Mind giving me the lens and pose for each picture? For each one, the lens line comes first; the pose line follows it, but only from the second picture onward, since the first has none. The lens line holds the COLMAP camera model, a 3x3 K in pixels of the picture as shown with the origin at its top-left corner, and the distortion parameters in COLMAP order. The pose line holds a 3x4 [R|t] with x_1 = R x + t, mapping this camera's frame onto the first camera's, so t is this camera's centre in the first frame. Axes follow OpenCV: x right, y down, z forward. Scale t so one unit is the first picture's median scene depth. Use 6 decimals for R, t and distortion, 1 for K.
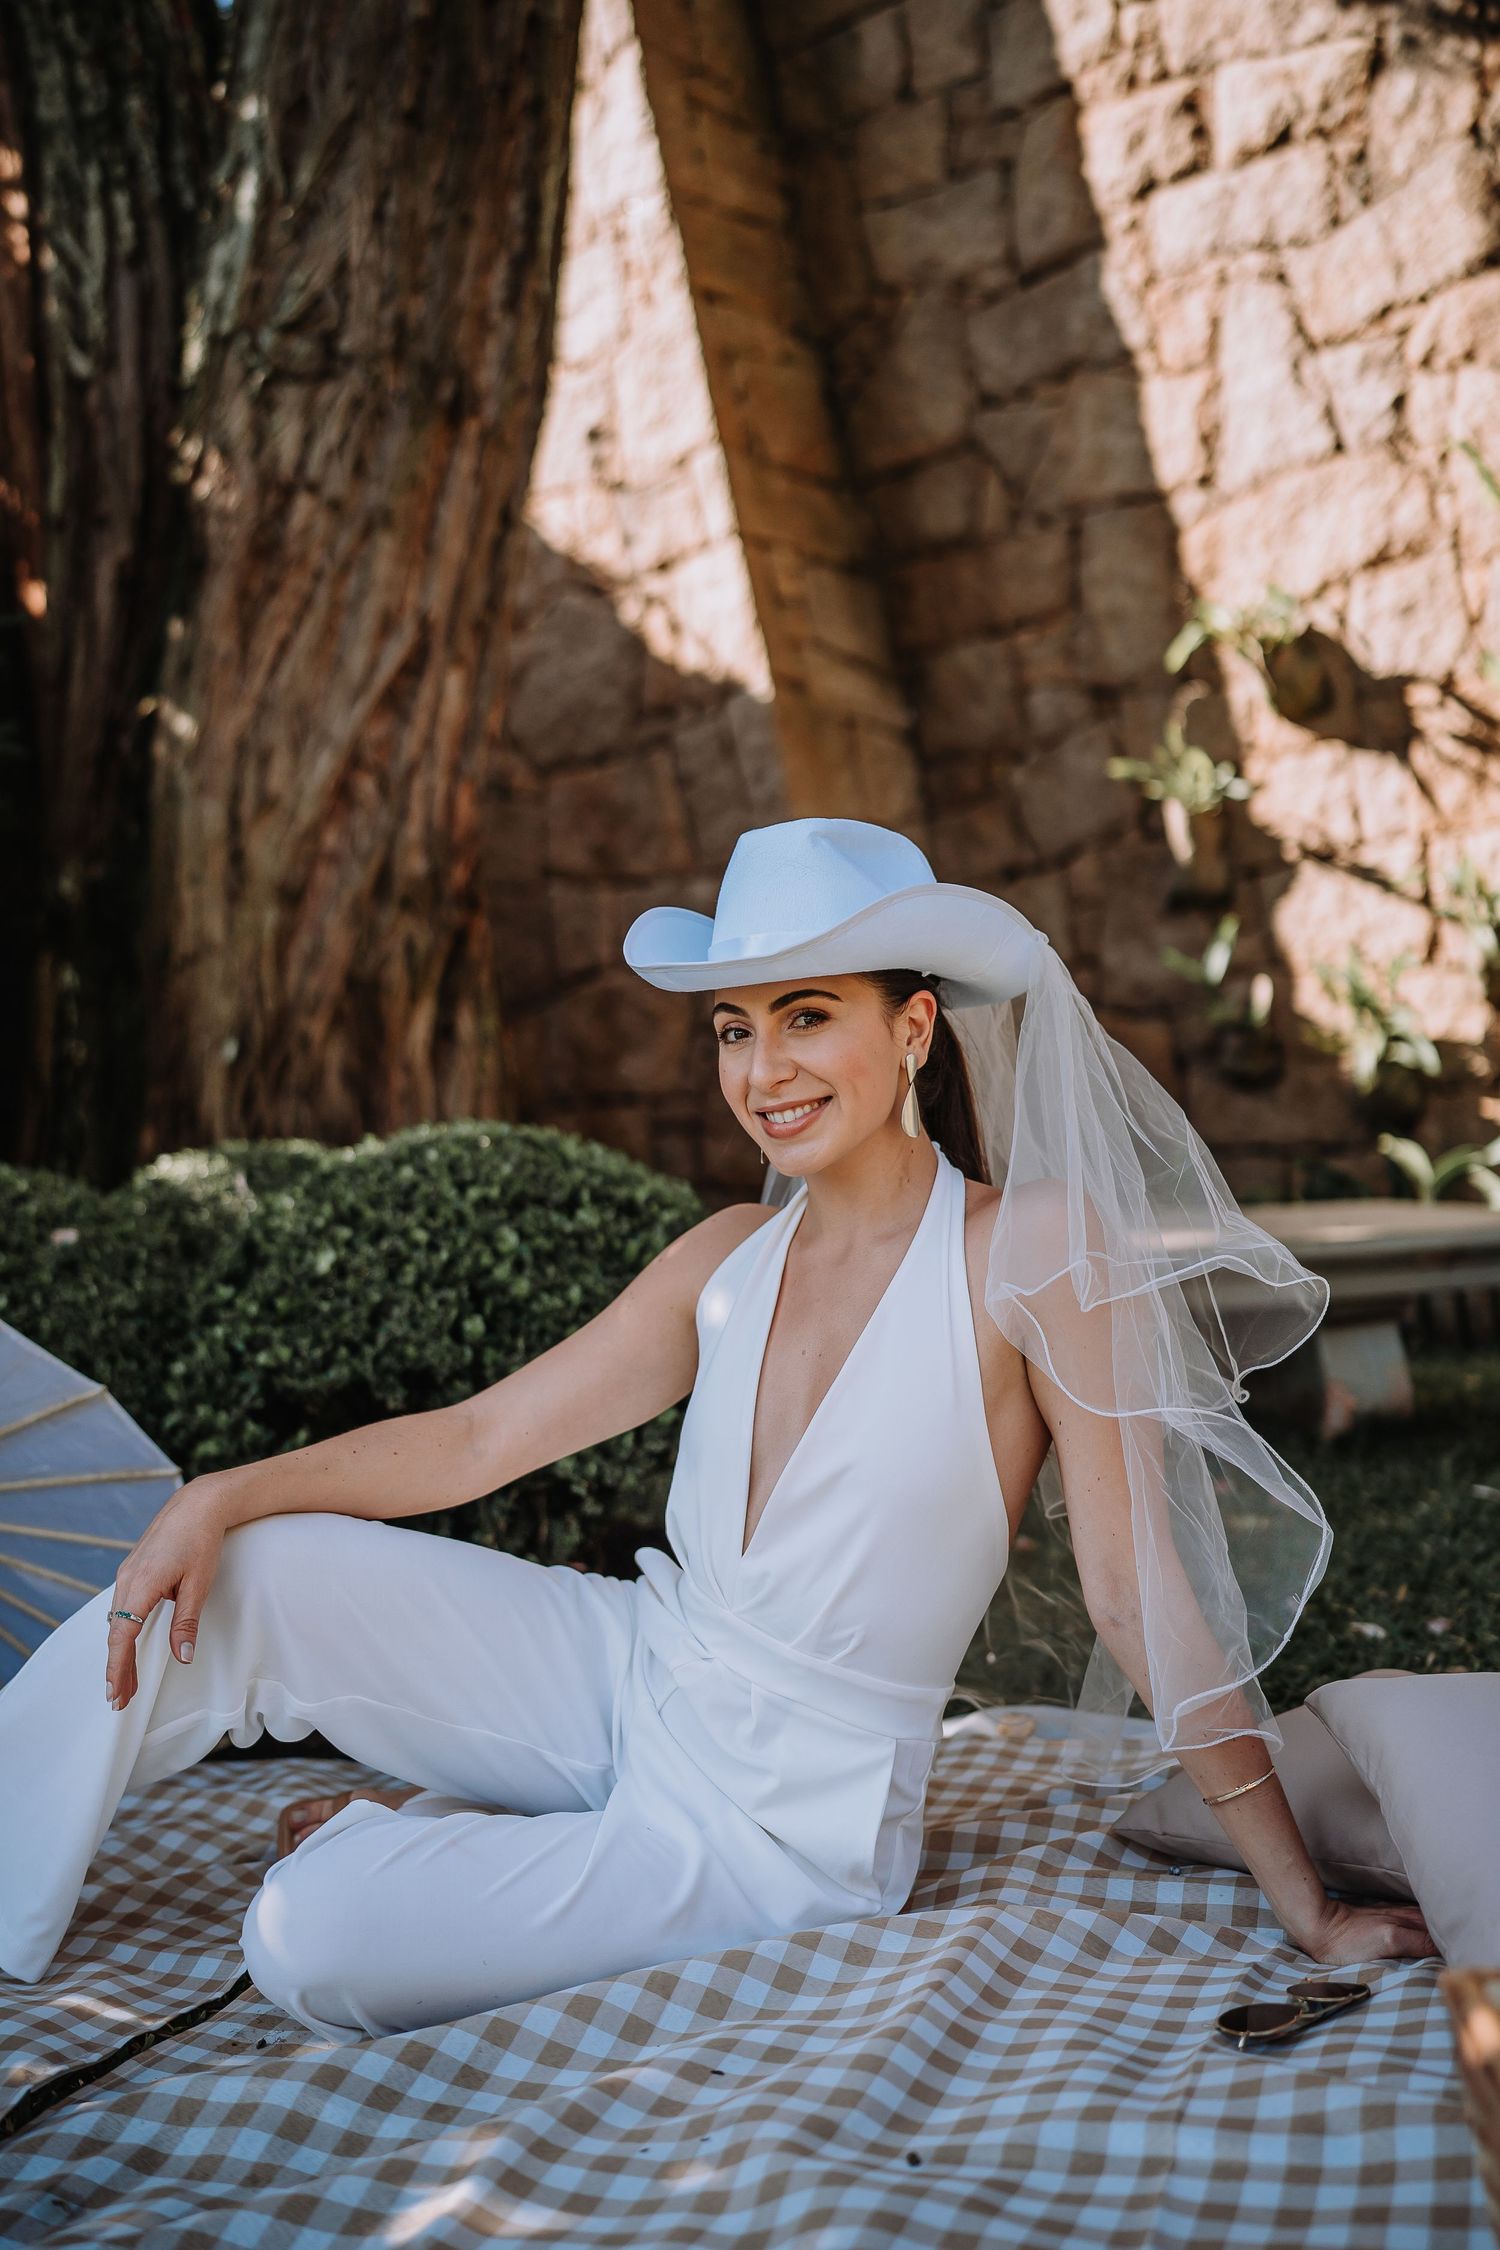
lens RADIAL K [[2212.1, 0, 750.0], [0, 2212.1, 1125.0], [0, 0, 1]] dist [-0.049313, 0.187451]
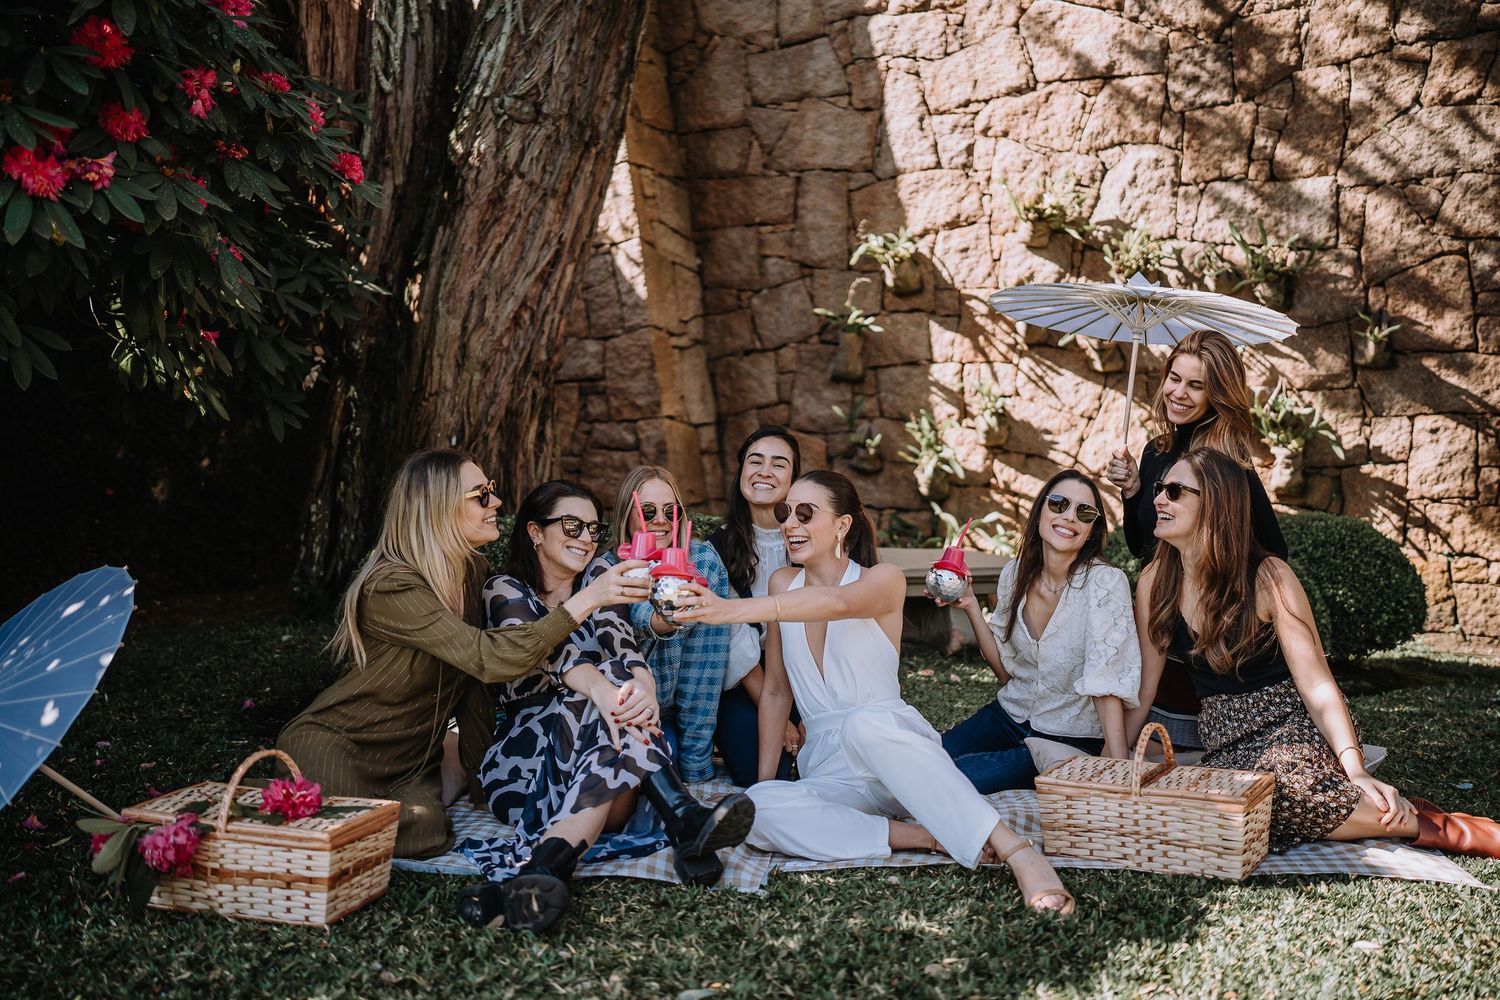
lens RADIAL K [[1474.7, 0, 717.3], [0, 1474.7, 496.0], [0, 0, 1]] dist [-0.049313, 0.187451]
pose [[0.968755, 0.072858, 0.237079, -0.232869], [-0.084455, 0.995659, 0.039116, -0.041498], [-0.233200, -0.057916, 0.970703, -0.286328]]
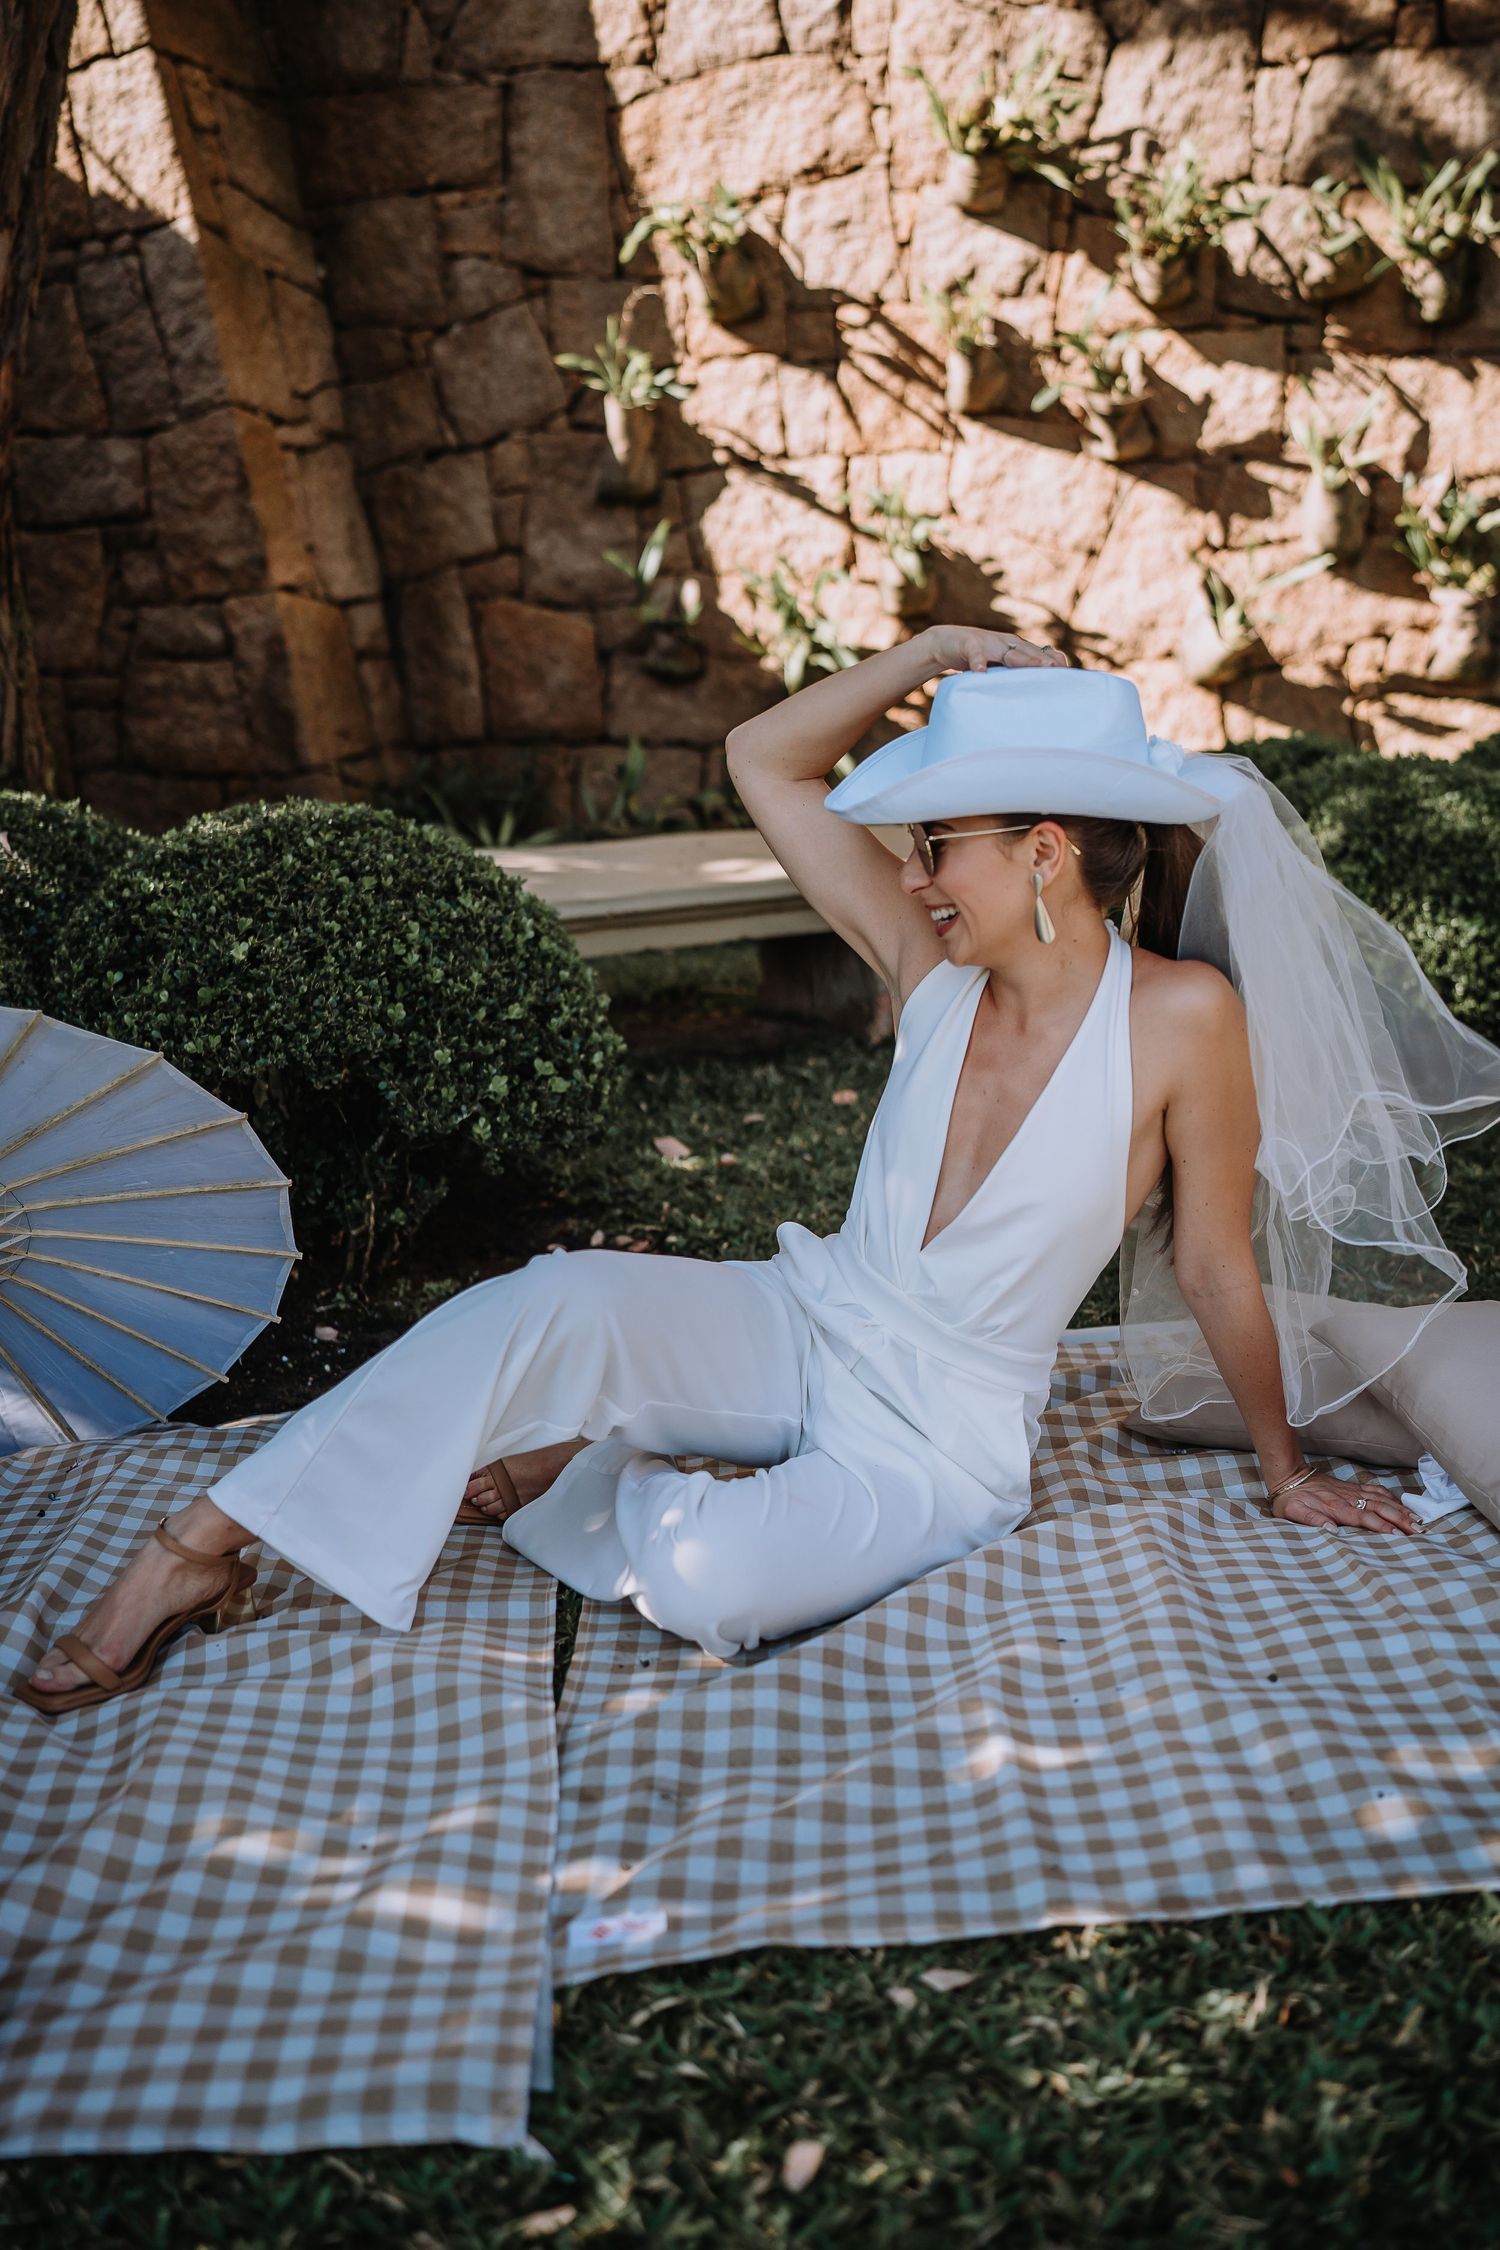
lens RADIAL K [[2206.6, 0, 724.7], [0, 2206.6, 1124.3], [0, 0, 1]] dist [-0.030943, 0.174062]
pose [[0.931176, -0.043005, 0.362025, -0.152341], [-0.036935, 0.976781, 0.211032, -0.036750], [-0.362694, -0.209879, 0.907967, -0.020141]]
